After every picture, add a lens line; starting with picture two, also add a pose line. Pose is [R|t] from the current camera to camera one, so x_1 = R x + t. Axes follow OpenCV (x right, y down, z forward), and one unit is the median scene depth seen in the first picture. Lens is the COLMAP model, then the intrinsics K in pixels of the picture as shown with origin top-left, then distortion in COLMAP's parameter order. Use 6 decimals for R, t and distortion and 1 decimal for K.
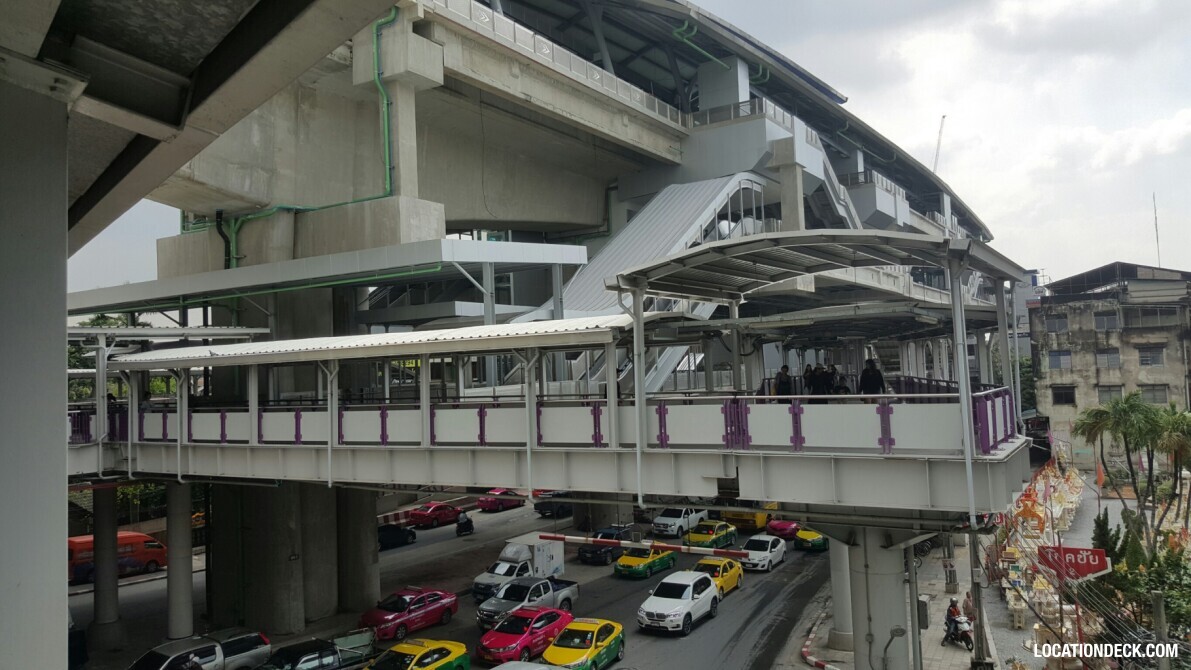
lens RADIAL K [[925.4, 0, 591.9], [0, 925.4, 319.4], [0, 0, 1]] dist [0.178549, -0.393699]
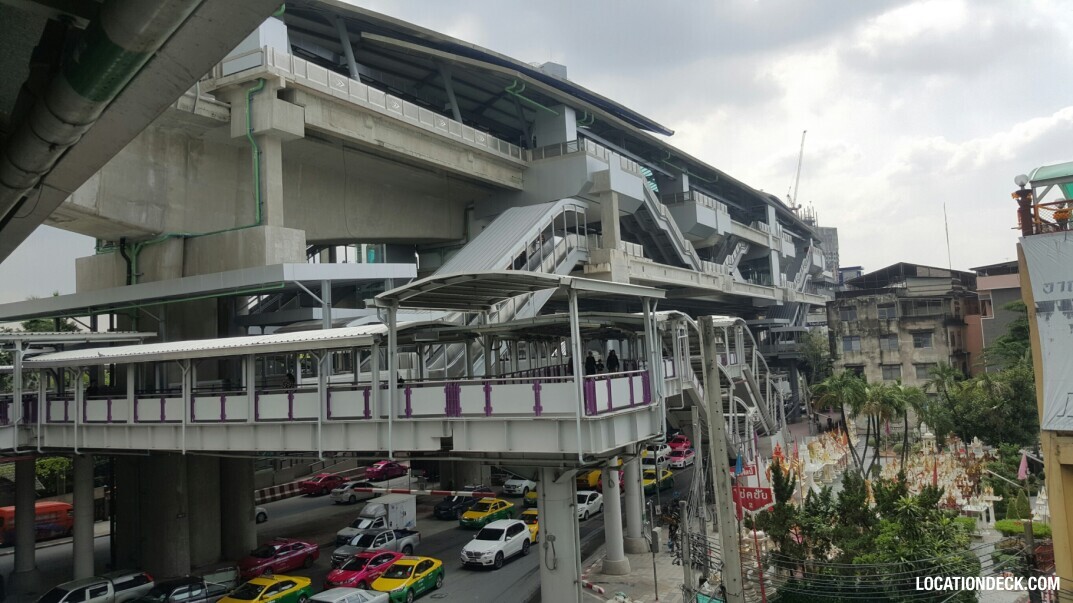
lens RADIAL K [[909.4, 0, 611.2], [0, 909.4, 271.4], [0, 0, 1]] dist [0.140036, -0.207247]
pose [[0.999010, -0.010970, 0.043123, 0.198191], [0.012418, 0.999363, -0.033448, -0.021563], [-0.042728, 0.033951, 0.998510, -0.256639]]
